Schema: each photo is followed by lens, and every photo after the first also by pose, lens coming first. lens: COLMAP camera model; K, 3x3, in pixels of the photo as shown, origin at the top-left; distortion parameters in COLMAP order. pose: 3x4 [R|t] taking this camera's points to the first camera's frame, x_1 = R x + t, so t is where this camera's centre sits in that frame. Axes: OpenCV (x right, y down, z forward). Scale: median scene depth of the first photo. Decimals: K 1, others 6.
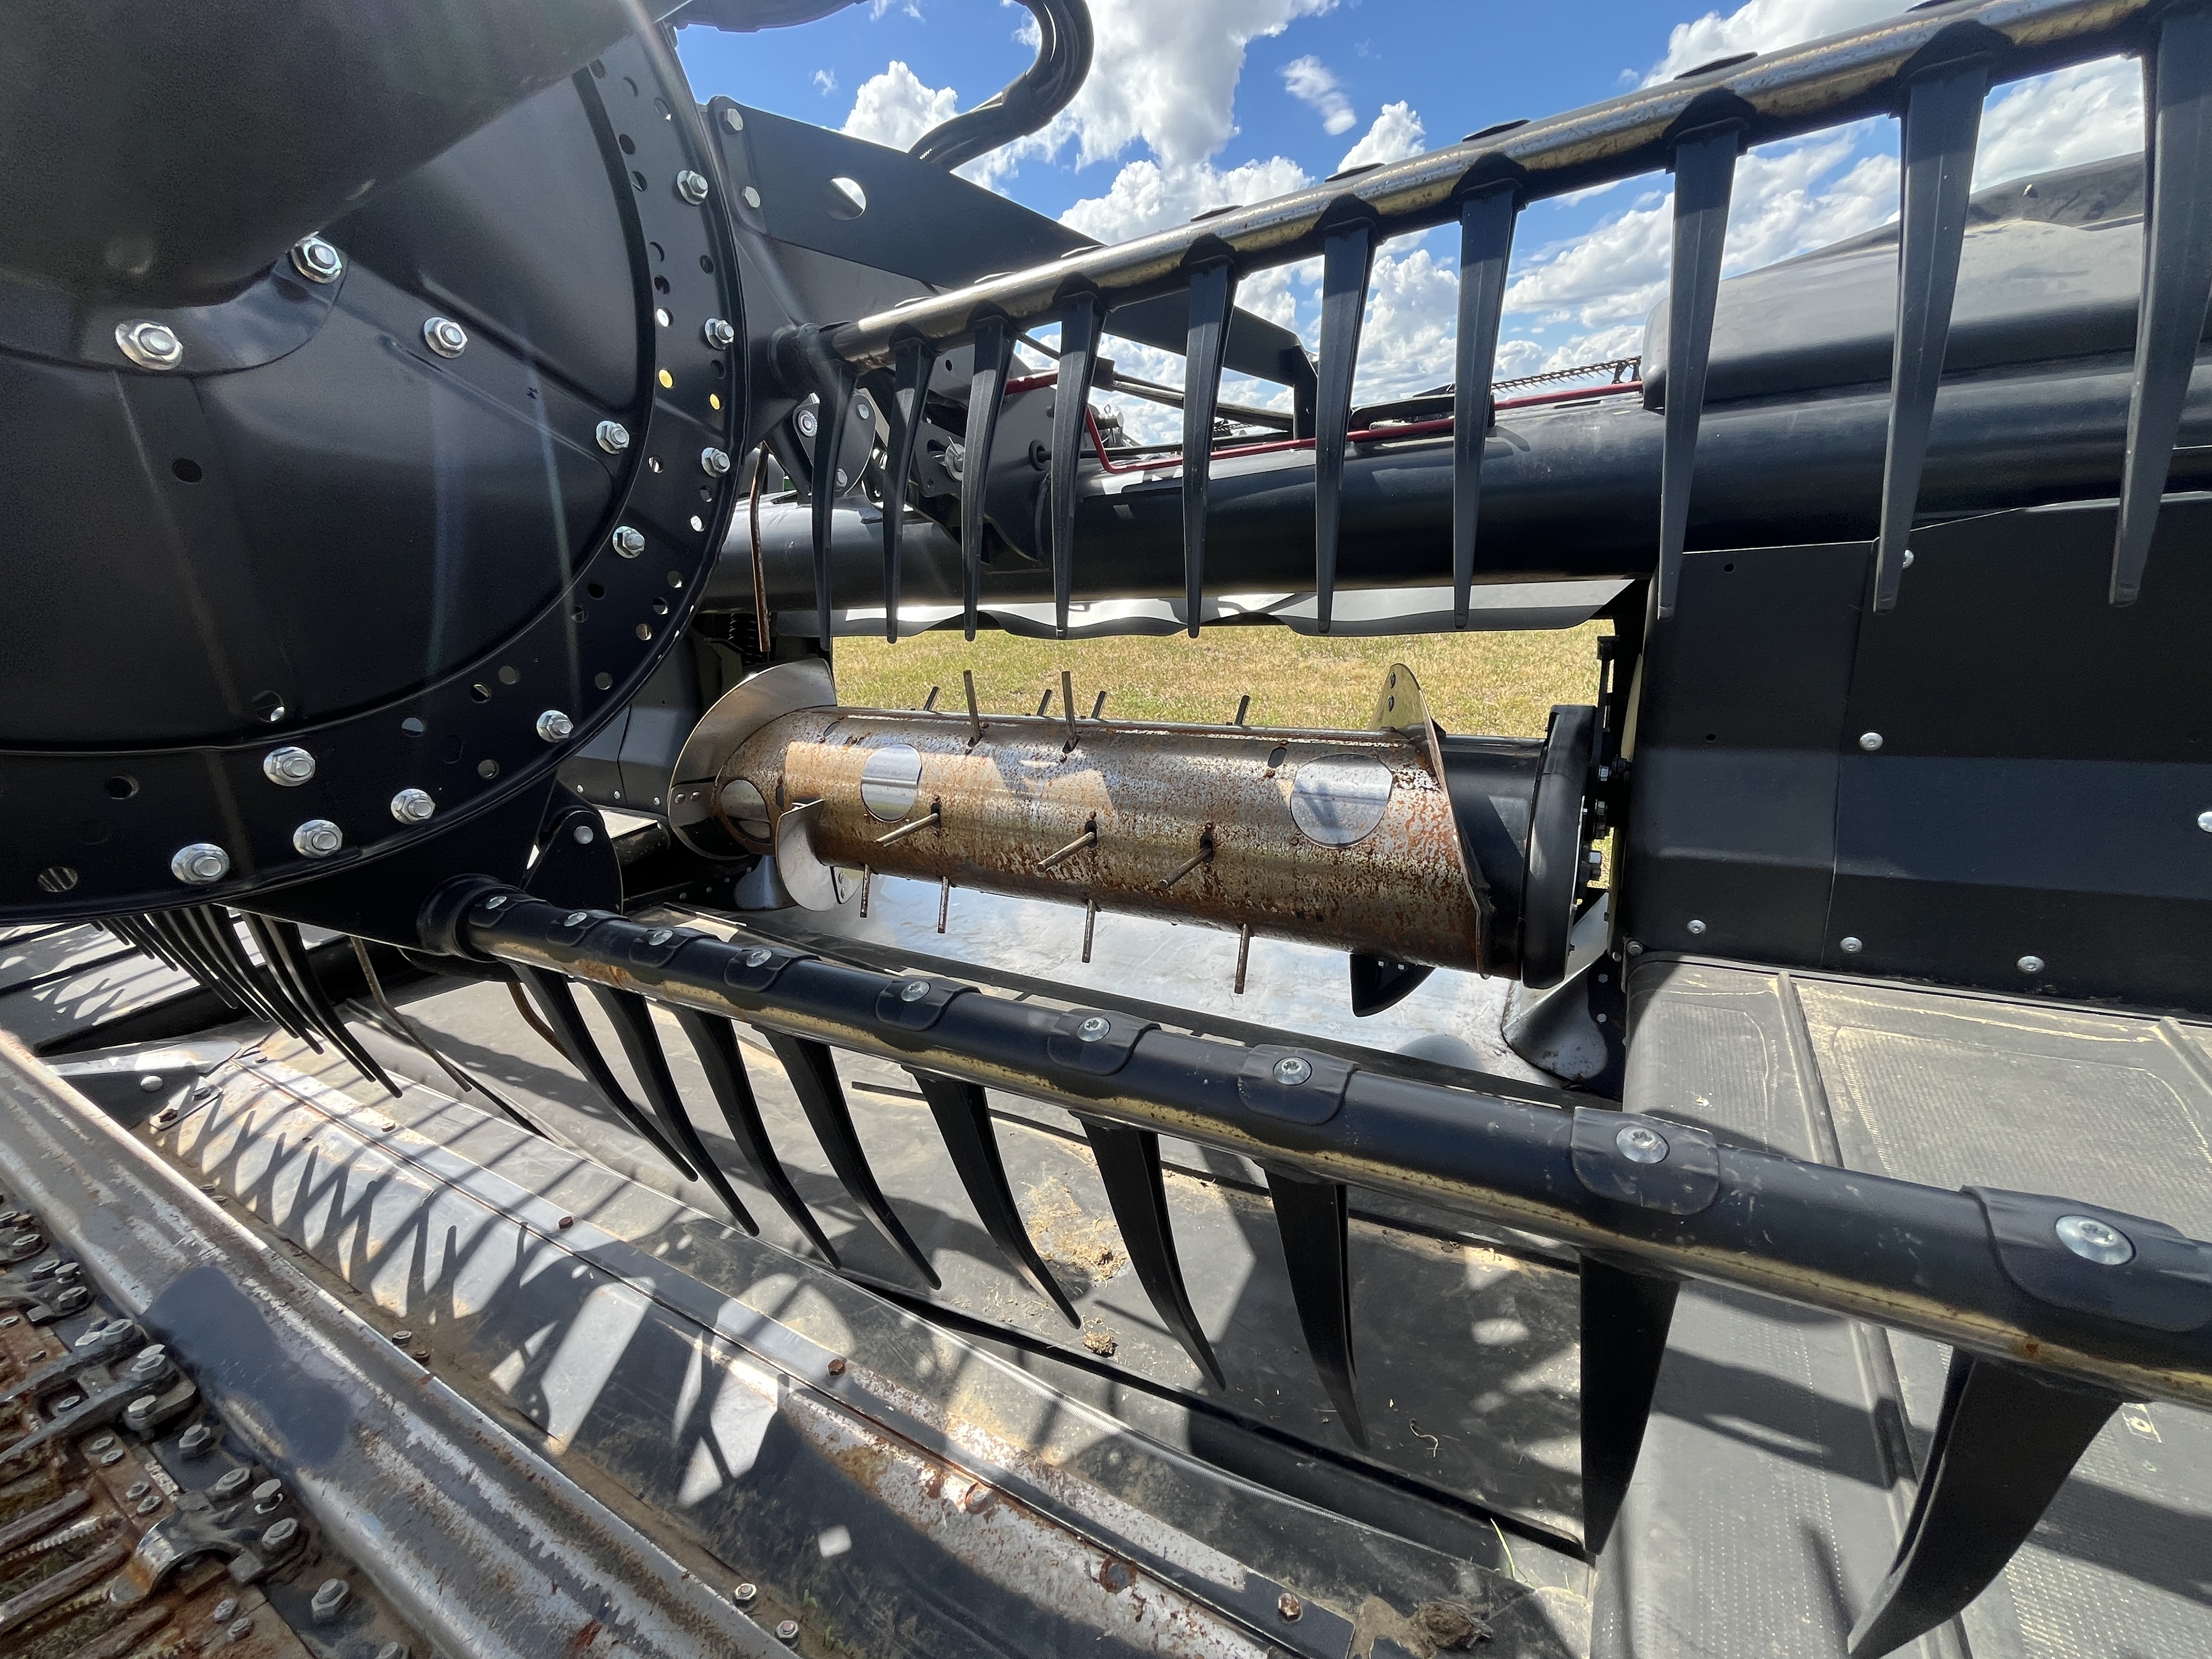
lens RADIAL K [[900.2, 0, 1104.0], [0, 900.2, 826.3], [0, 0, 1]] dist [-0.002349, -0.000130]
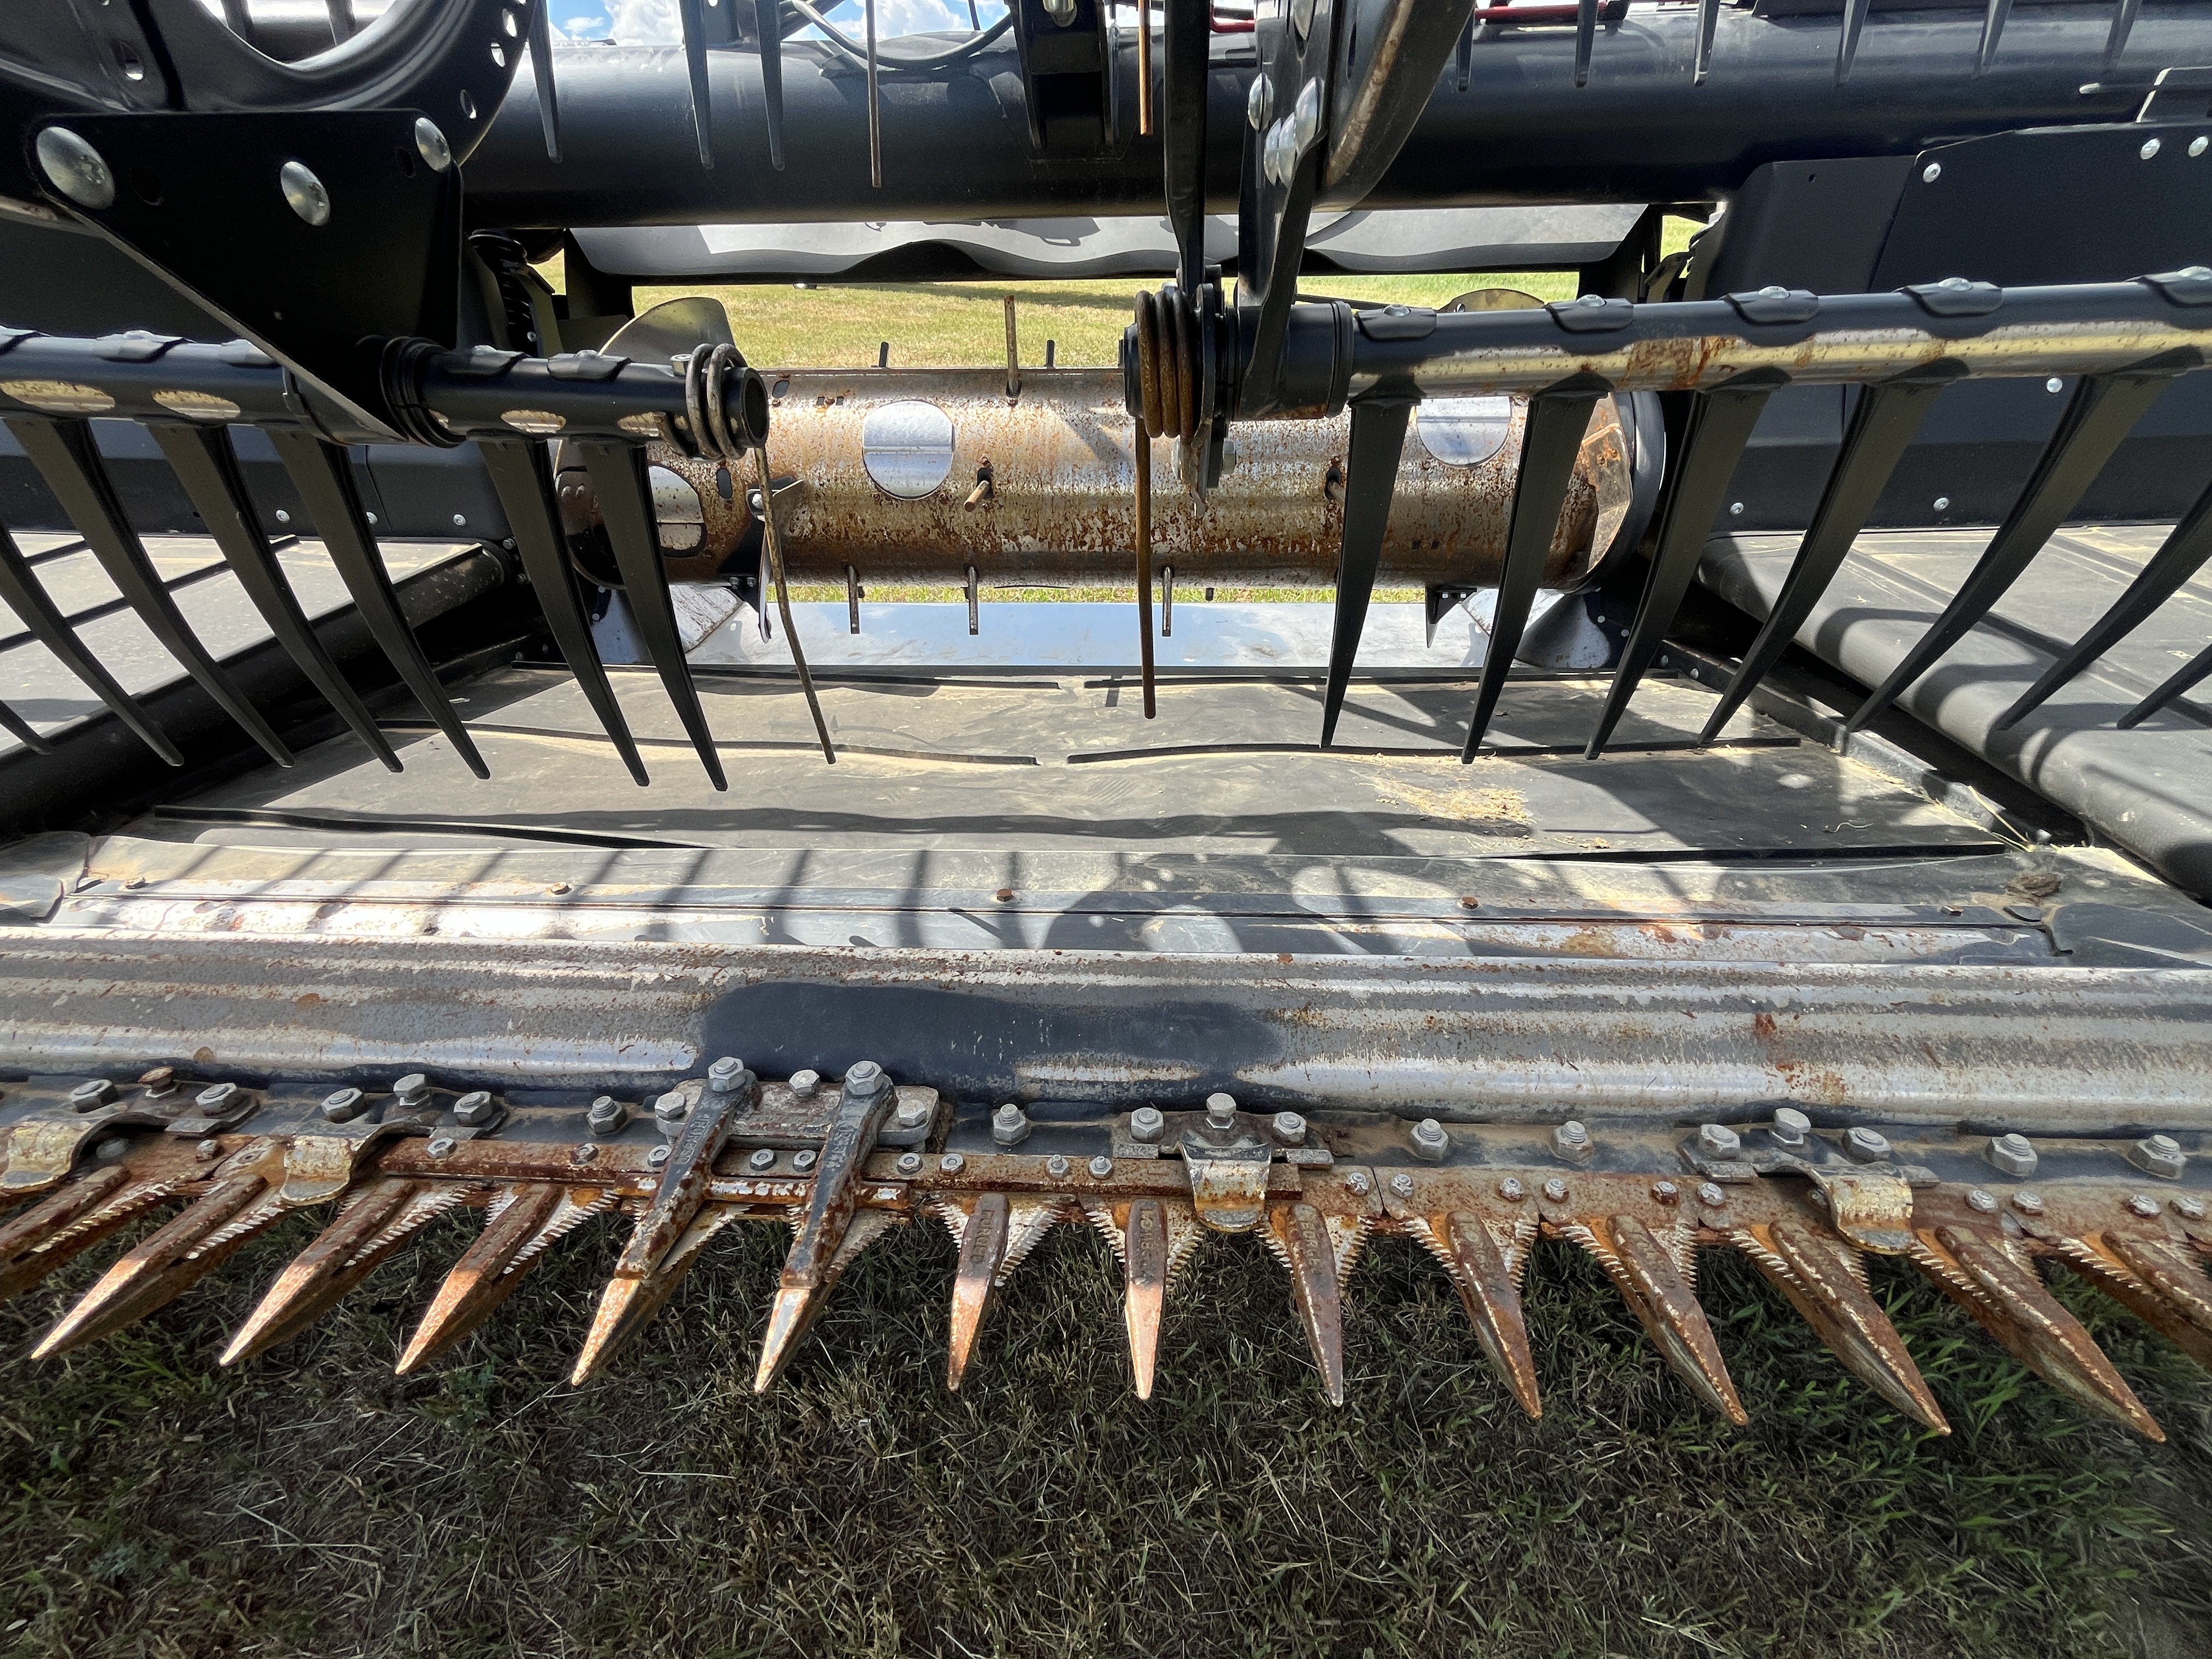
lens RADIAL K [[900.2, 0, 1104.0], [0, 900.2, 826.3], [0, 0, 1]] dist [-0.002349, -0.000130]
pose [[0.890609, -0.183203, 0.416237, -0.658095], [0.092557, 0.969131, 0.228514, 0.156095], [-0.445252, -0.164991, 0.880073, 0.194268]]
